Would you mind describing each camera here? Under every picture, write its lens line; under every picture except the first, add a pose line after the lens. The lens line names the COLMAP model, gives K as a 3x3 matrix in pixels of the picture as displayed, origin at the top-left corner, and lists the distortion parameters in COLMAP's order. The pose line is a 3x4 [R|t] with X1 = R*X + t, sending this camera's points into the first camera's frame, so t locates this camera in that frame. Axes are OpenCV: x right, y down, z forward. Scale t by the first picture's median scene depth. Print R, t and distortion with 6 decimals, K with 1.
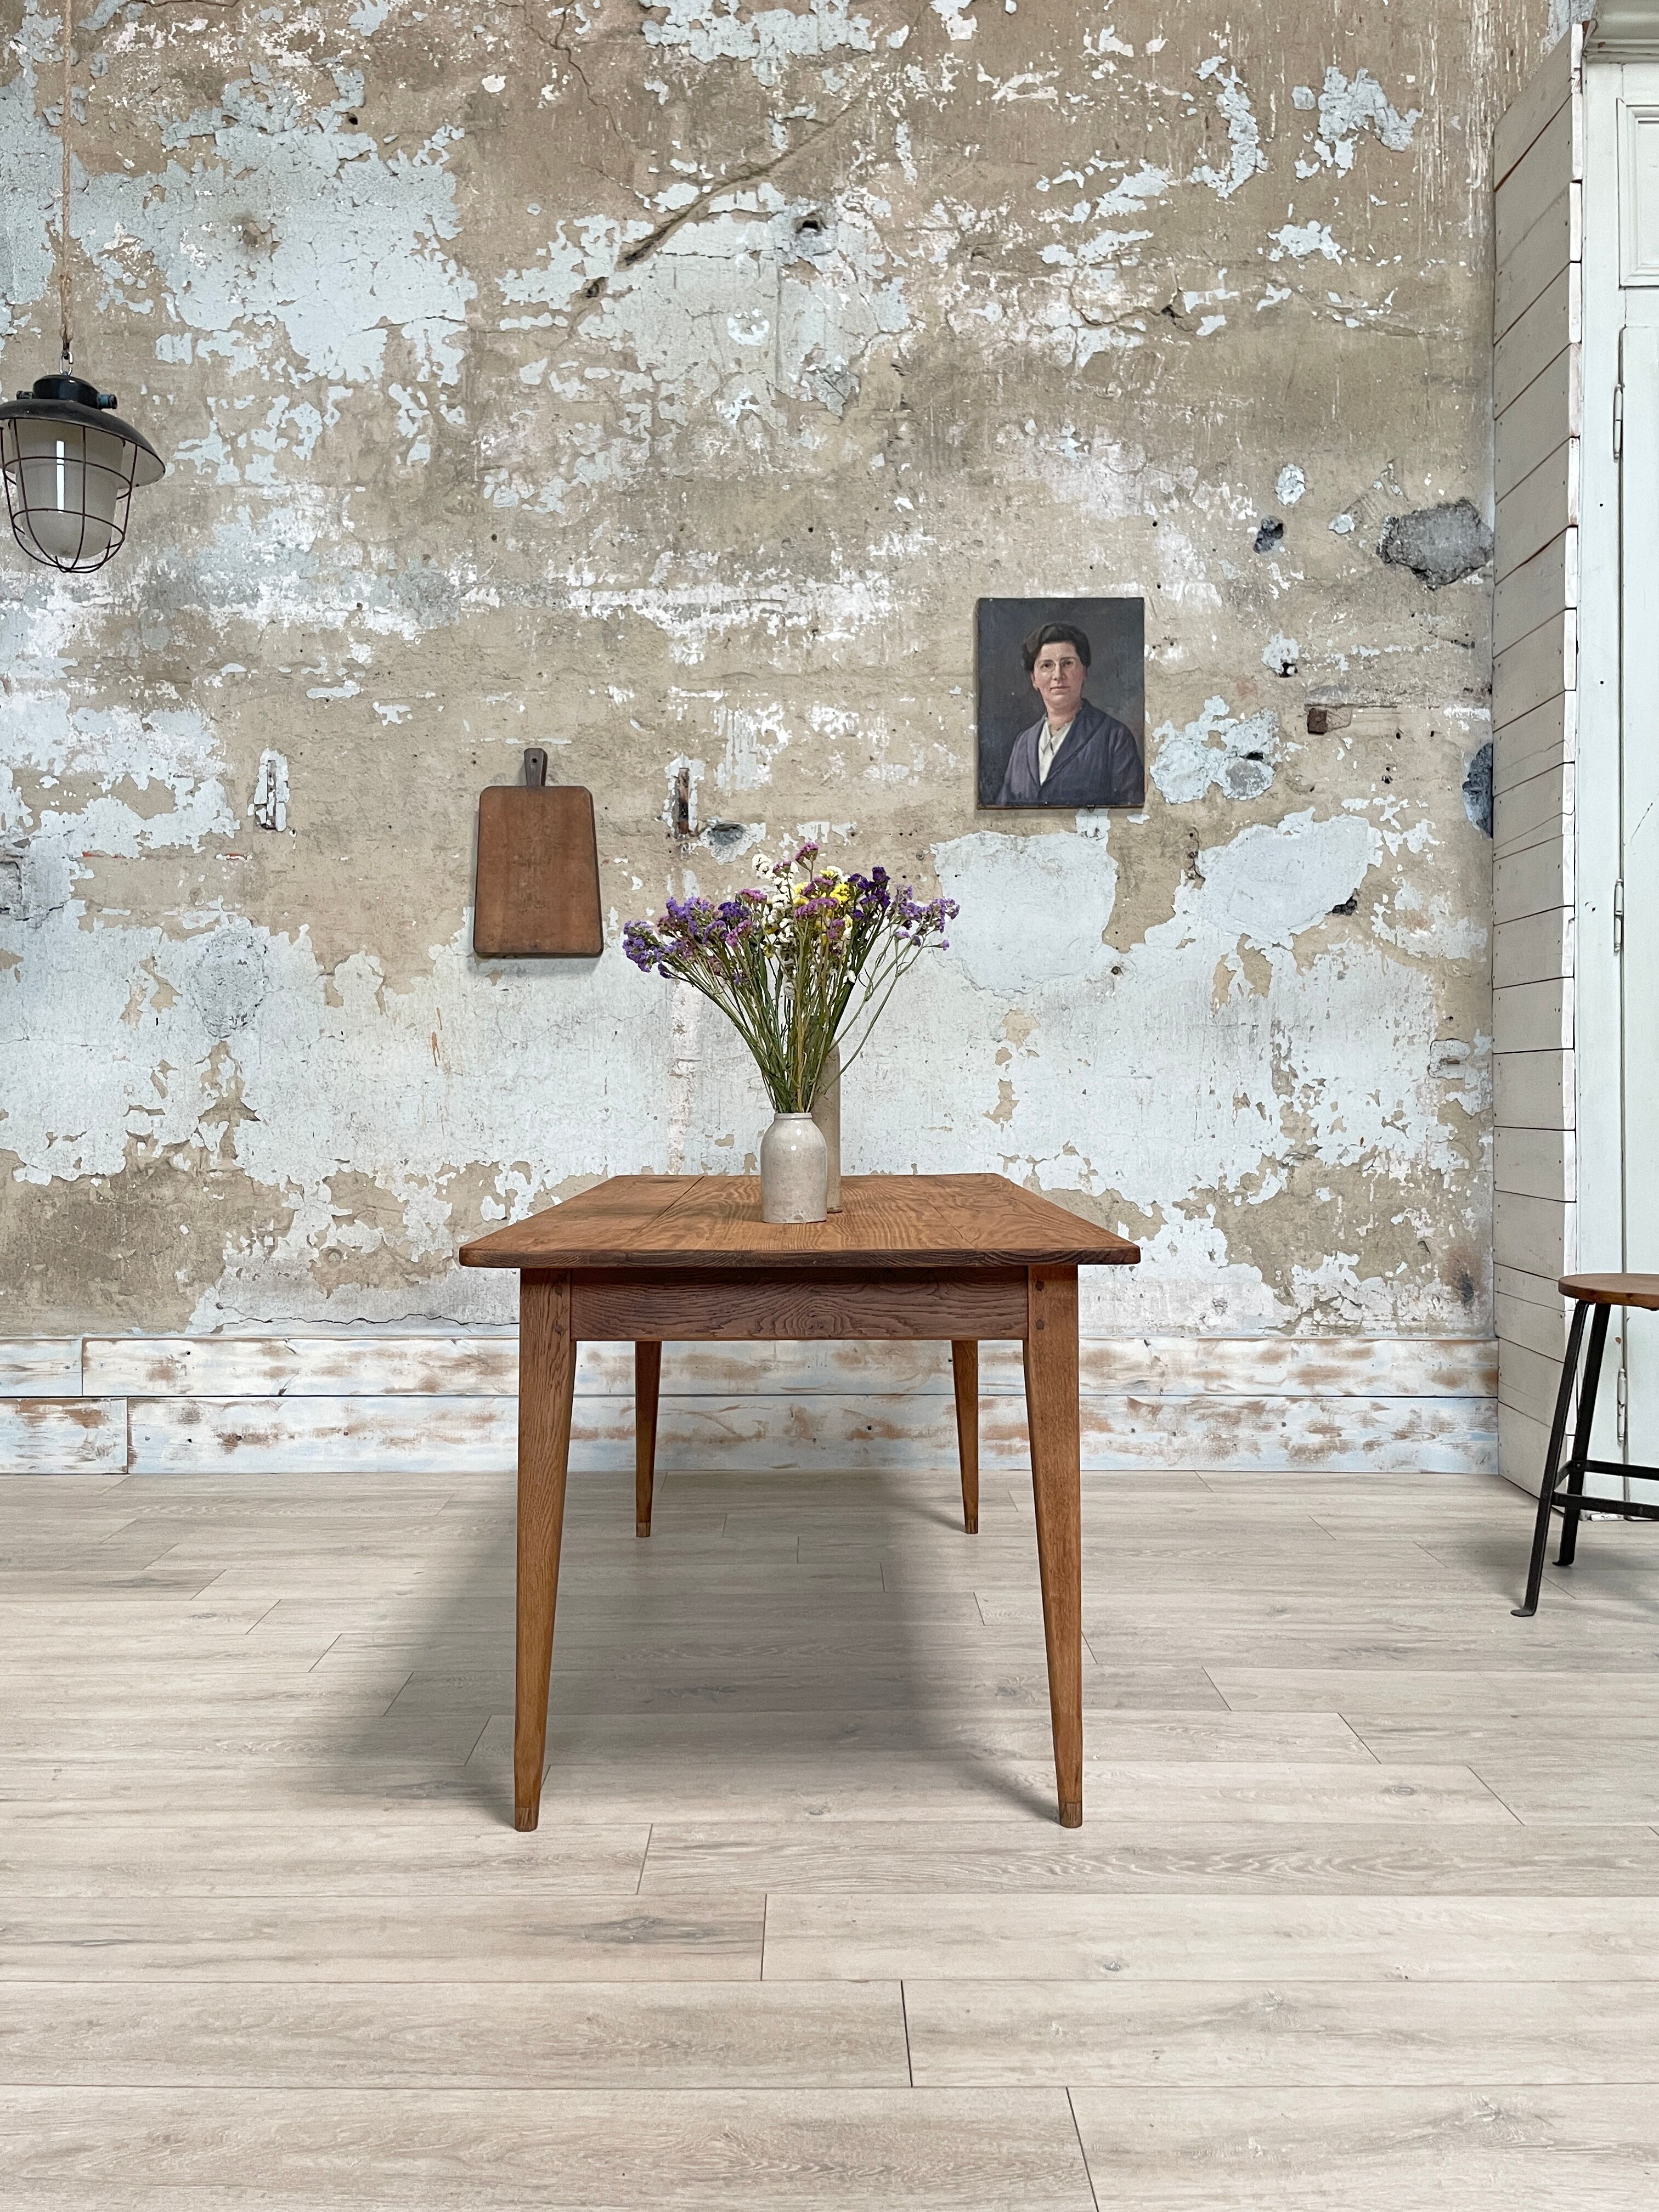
lens RADIAL K [[1670.2, 0, 826.8], [0, 1670.2, 1103.6], [0, 0, 1]] dist [0.083768, -0.111035]
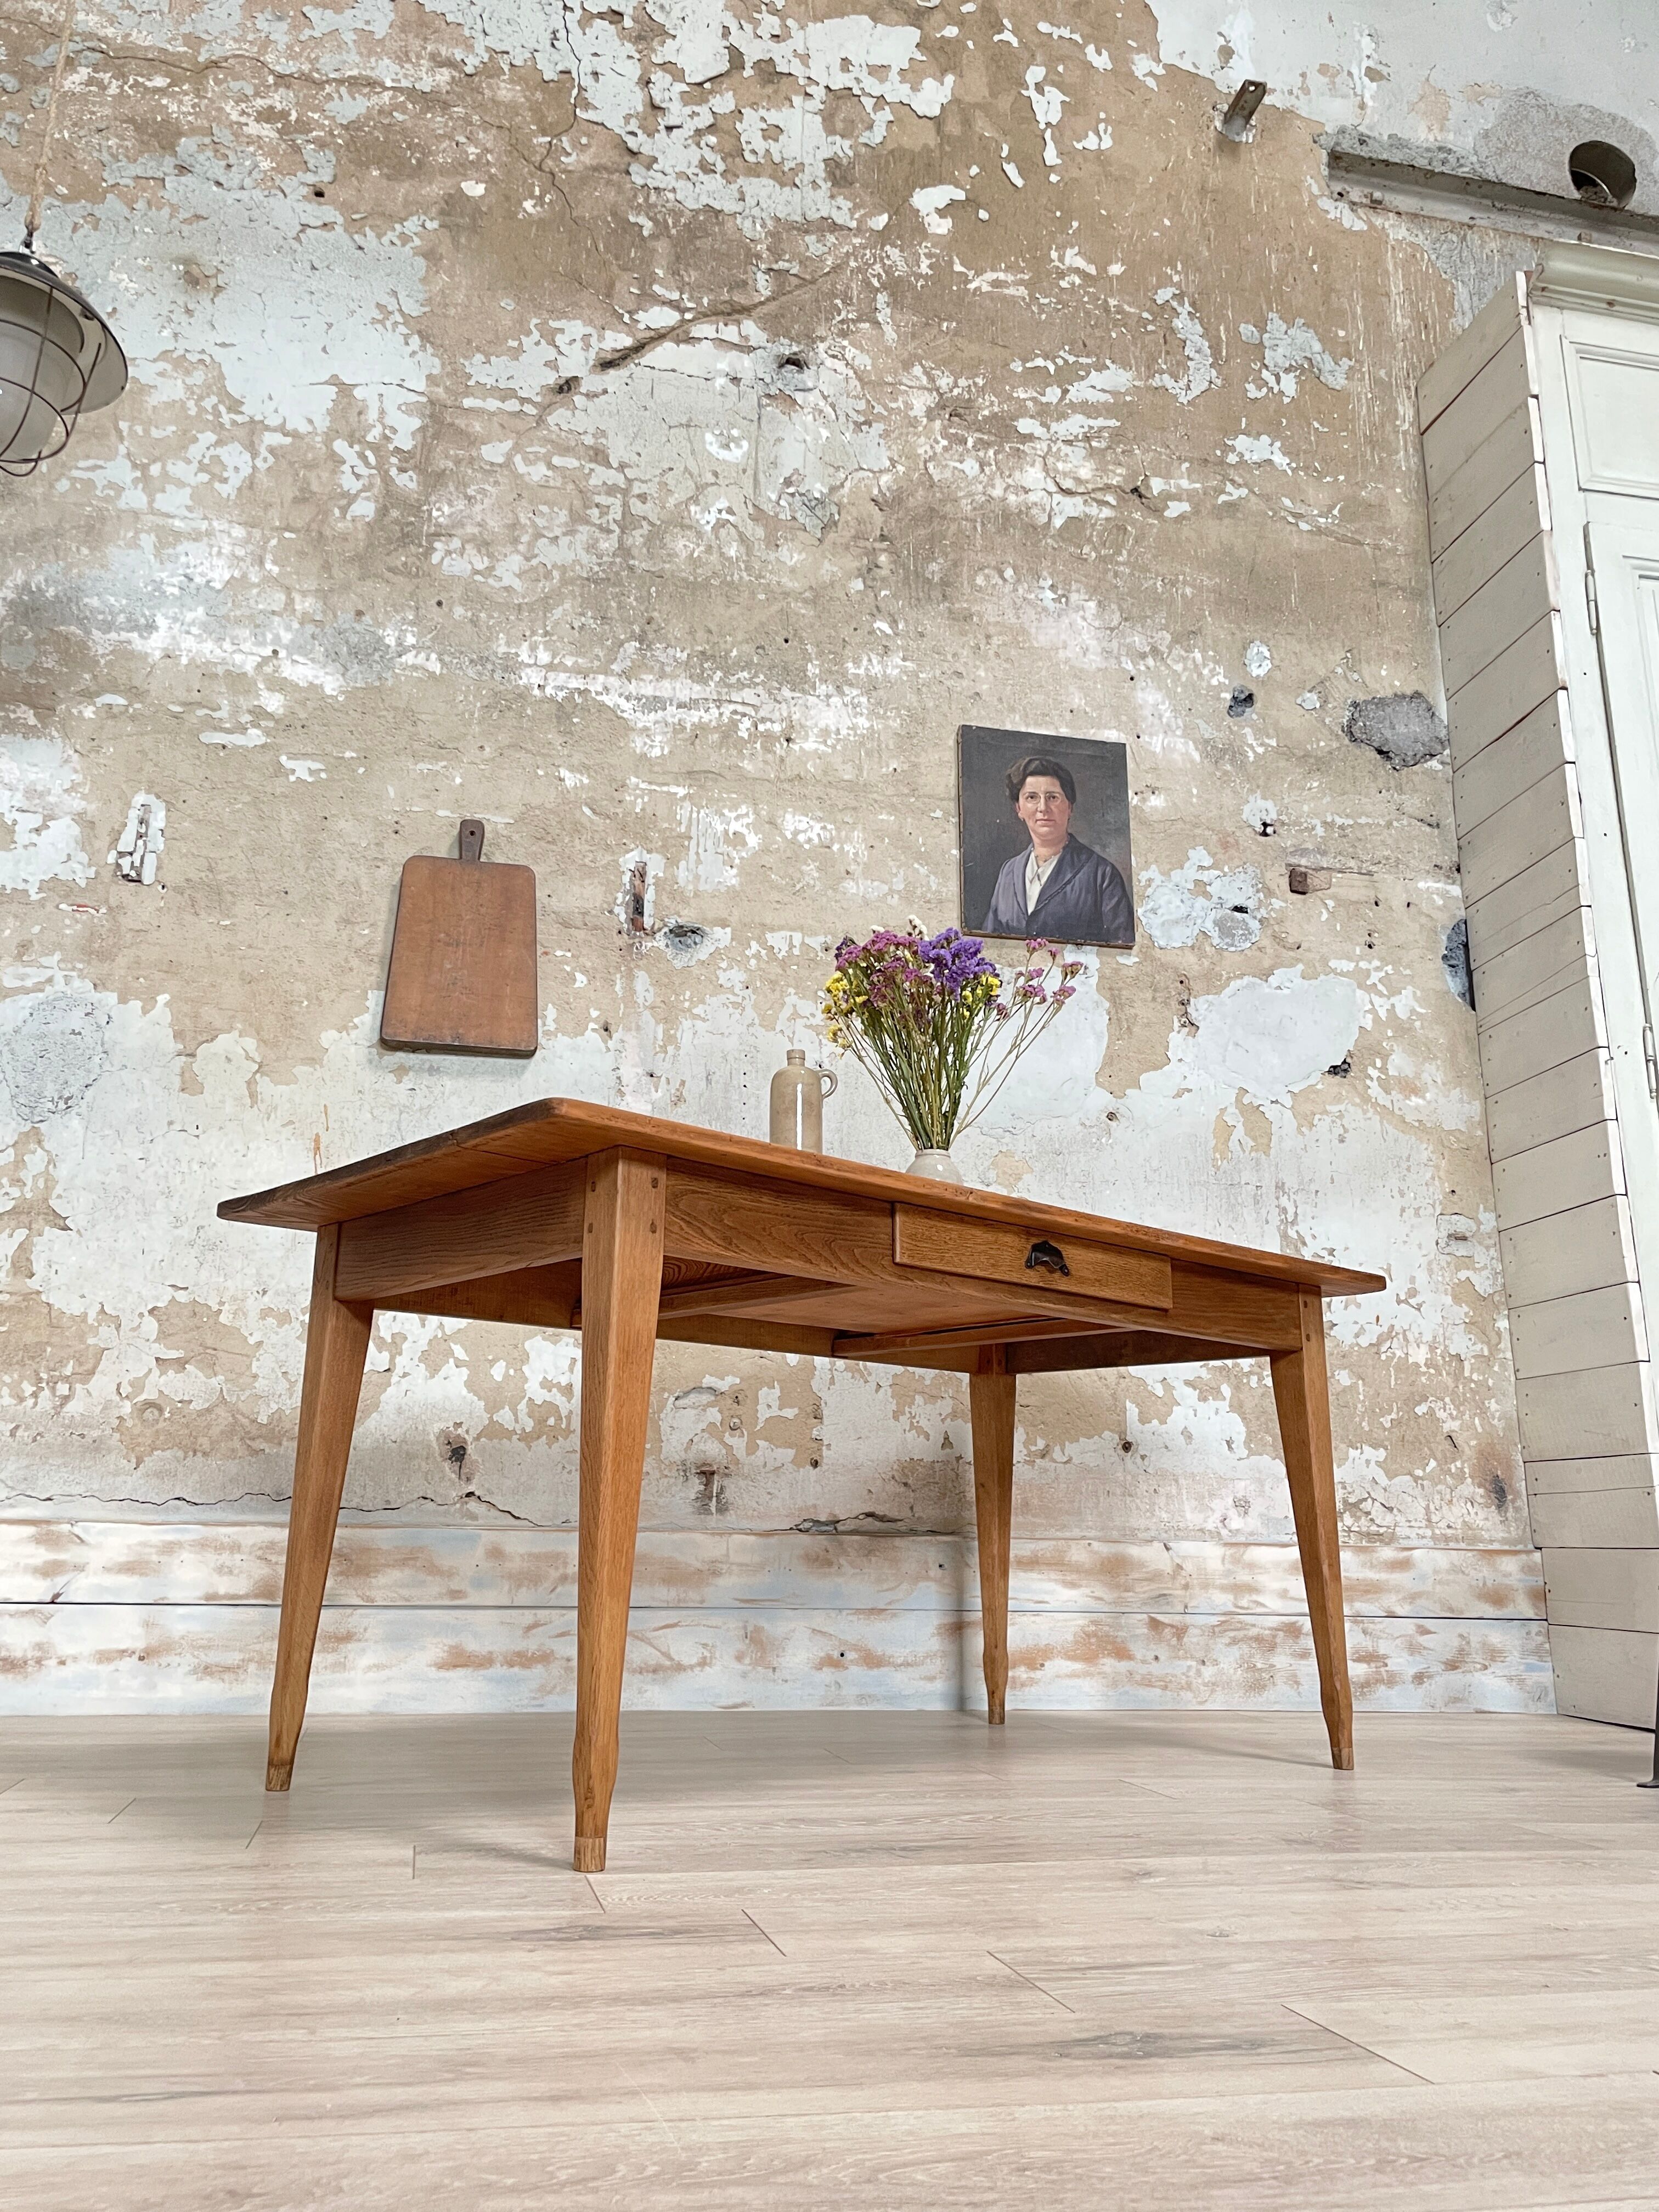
lens RADIAL K [[1670.2, 0, 809.7], [0, 1670.2, 1094.7], [0, 0, 1]] dist [0.083768, -0.111035]
pose [[0.978340, 0.068763, 0.195252, -0.161690], [-0.013224, 0.962052, -0.272547, 0.156065], [-0.206583, 0.264062, 0.942123, 0.185780]]
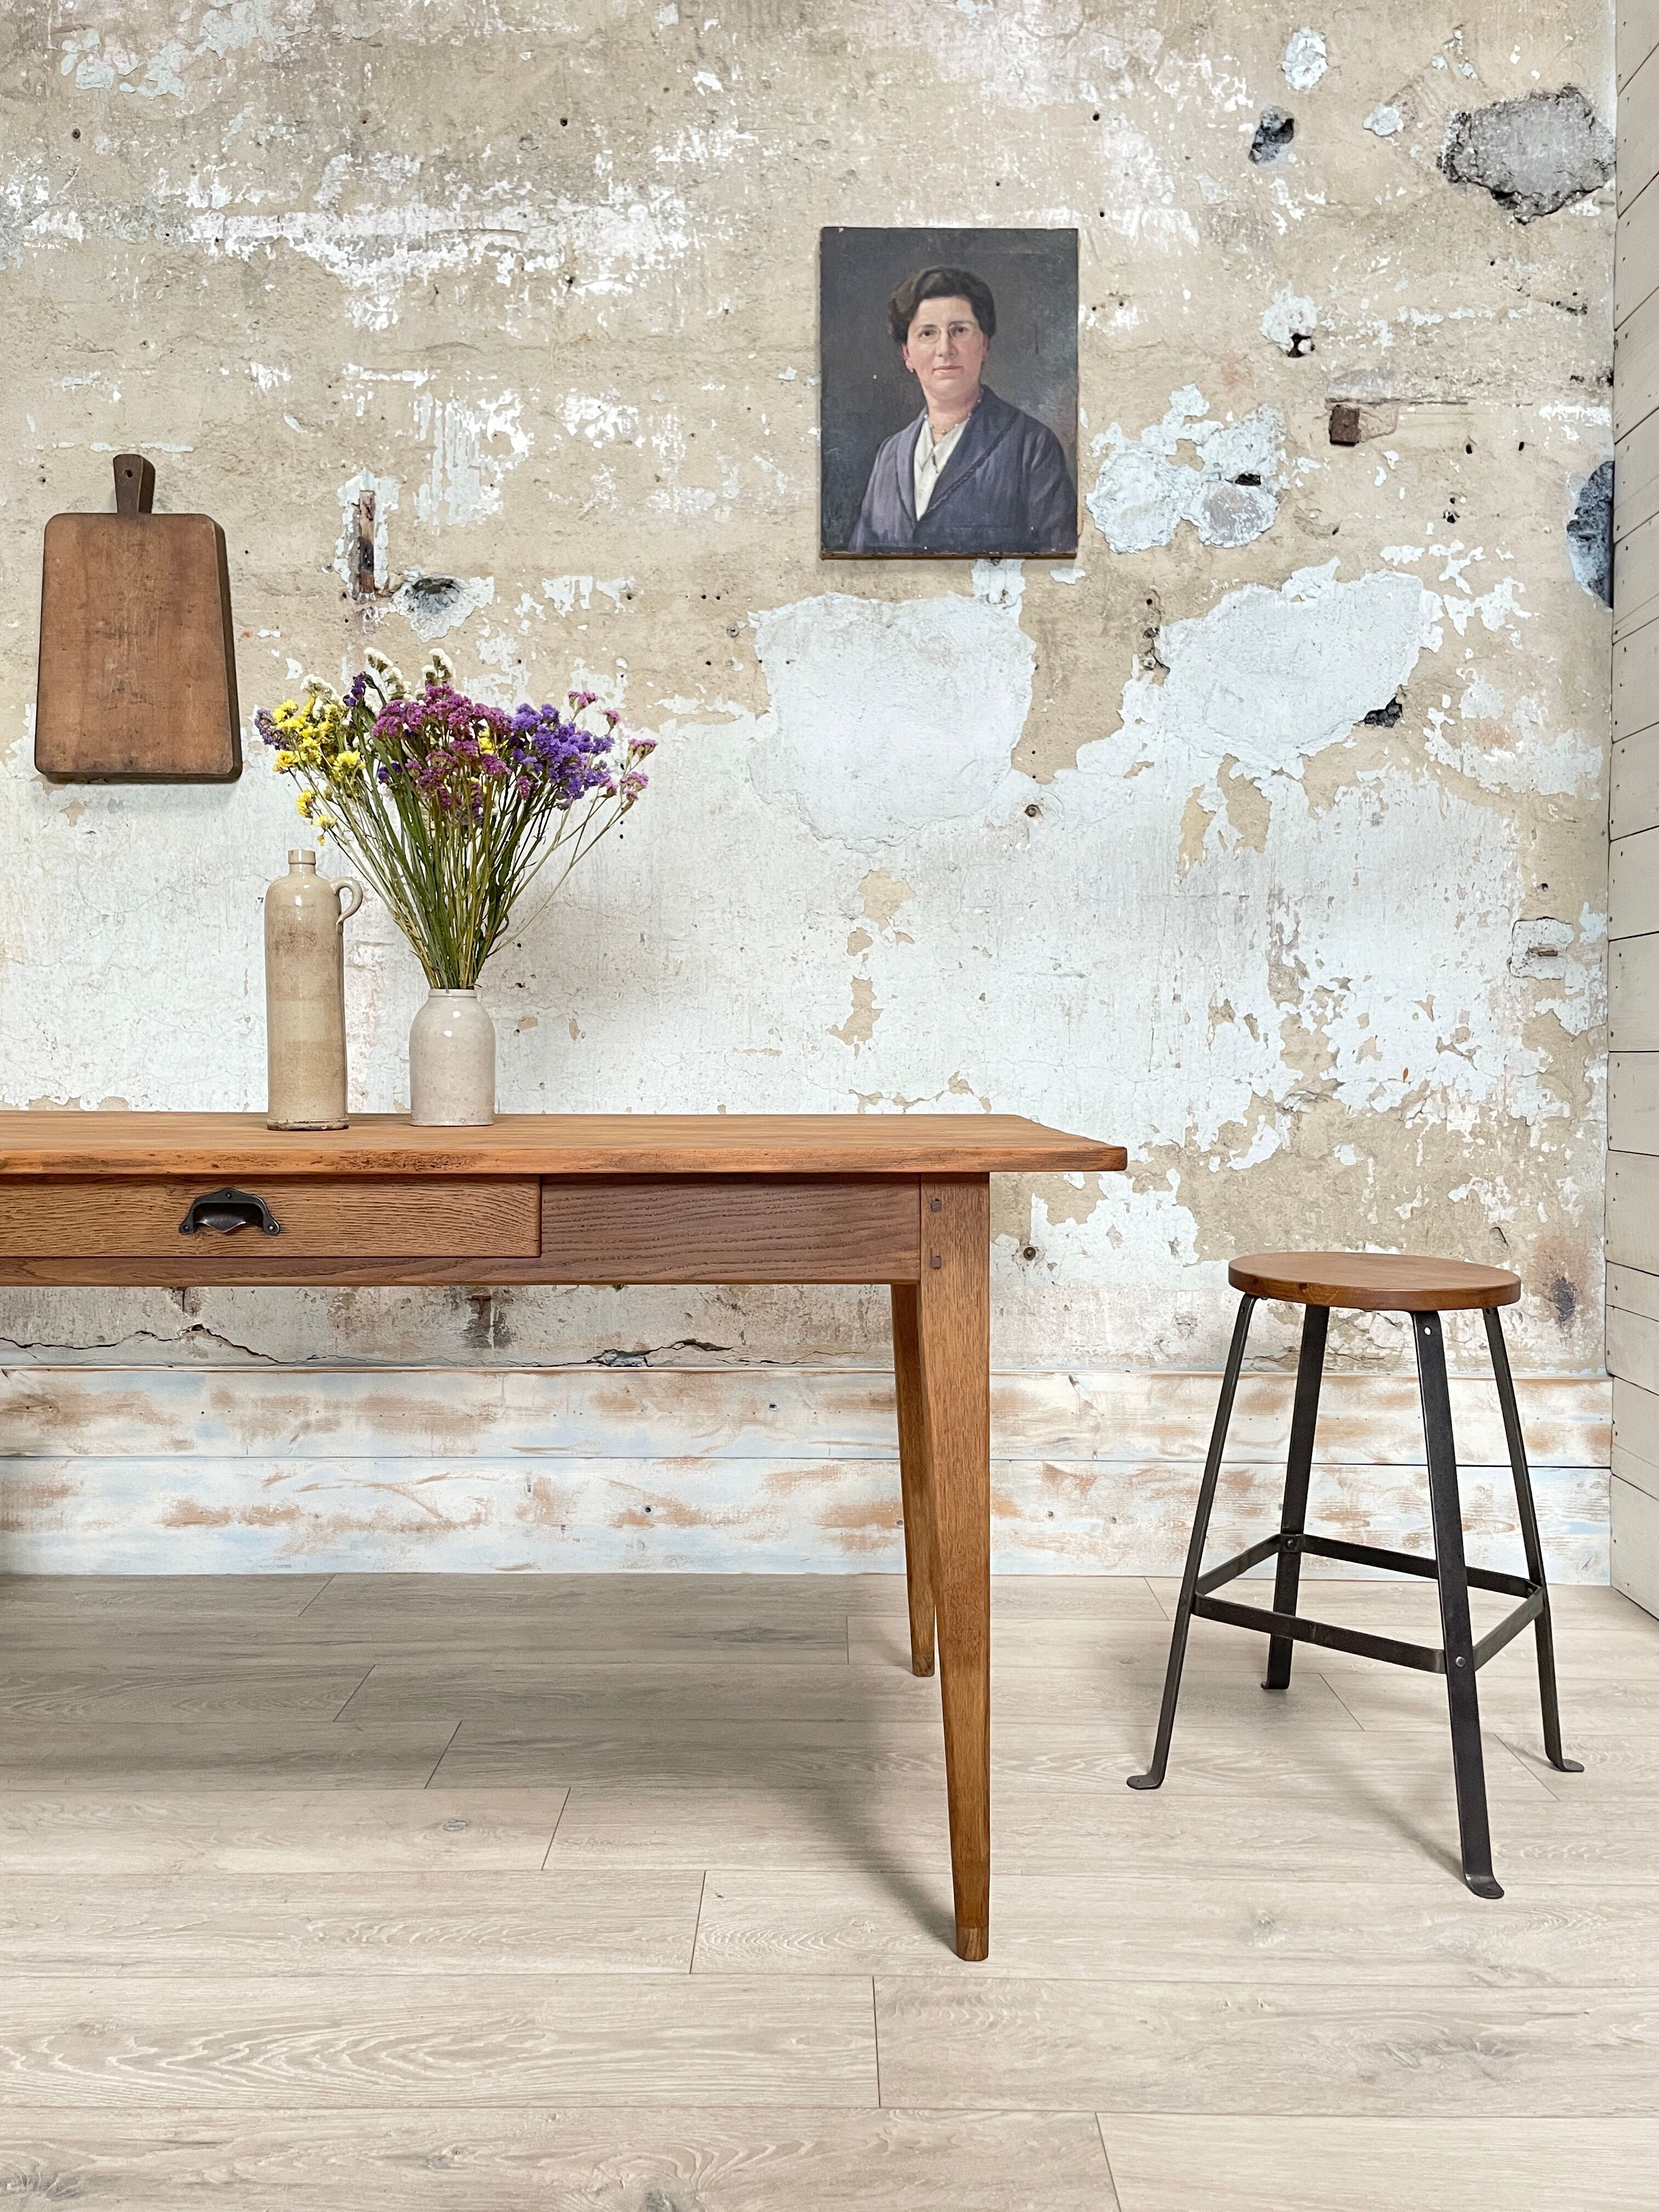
lens RADIAL K [[1670.2, 0, 830.7], [0, 1670.2, 1095.6], [0, 0, 1]] dist [0.083768, -0.111035]
pose [[0.999967, 0.006206, -0.005244, 0.098515], [-0.006143, 0.999911, 0.011860, 0.024425], [0.005317, -0.011827, 0.999916, 0.345779]]
